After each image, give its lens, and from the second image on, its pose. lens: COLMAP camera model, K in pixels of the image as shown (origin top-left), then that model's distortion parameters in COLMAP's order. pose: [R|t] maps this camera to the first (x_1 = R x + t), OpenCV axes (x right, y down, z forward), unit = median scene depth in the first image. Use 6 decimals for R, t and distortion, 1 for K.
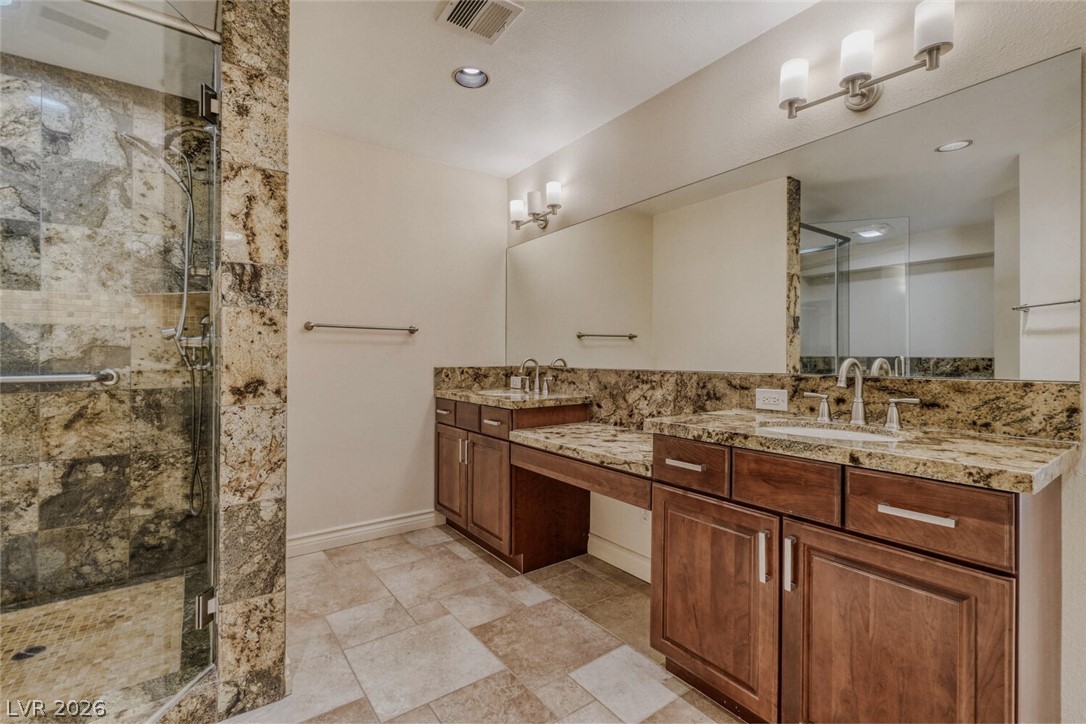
lens RADIAL K [[474.1, 0, 539.3], [0, 474.1, 356.0], [0, 0, 1]] dist [-0.001336, 0.000537]
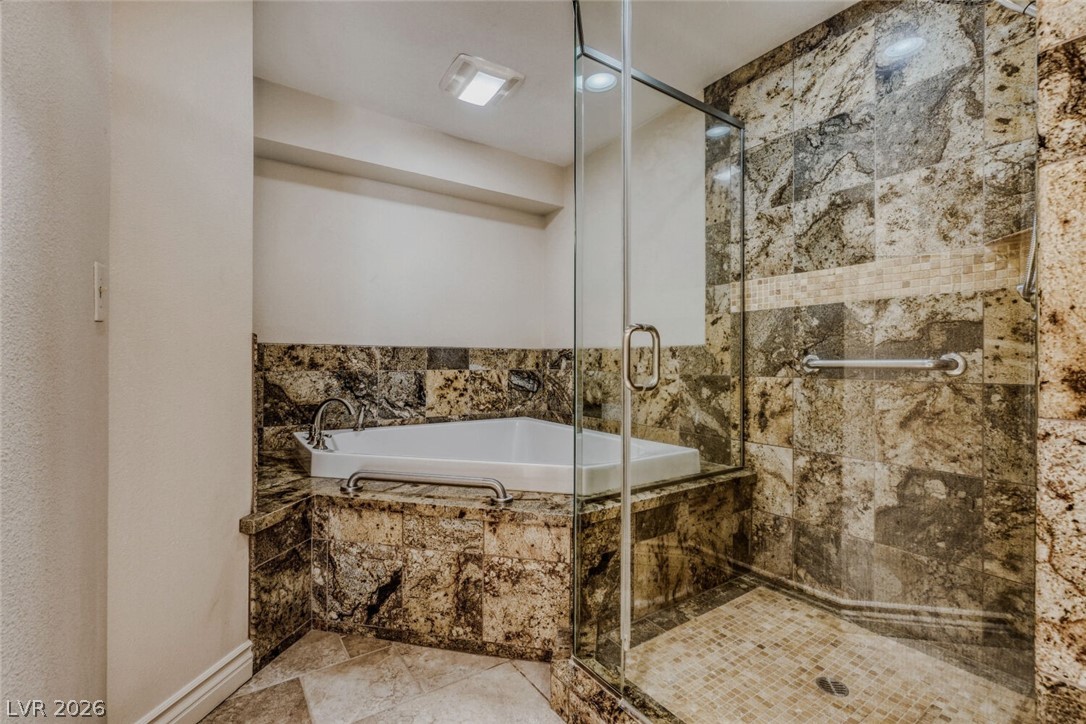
lens RADIAL K [[474.1, 0, 539.3], [0, 474.1, 356.0], [0, 0, 1]] dist [-0.001336, 0.000537]
pose [[-0.024461, -0.006631, -0.999679, -0.177063], [-0.002571, 0.999975, -0.006570, 0.038827], [0.999697, 0.002410, -0.024477, 0.397560]]
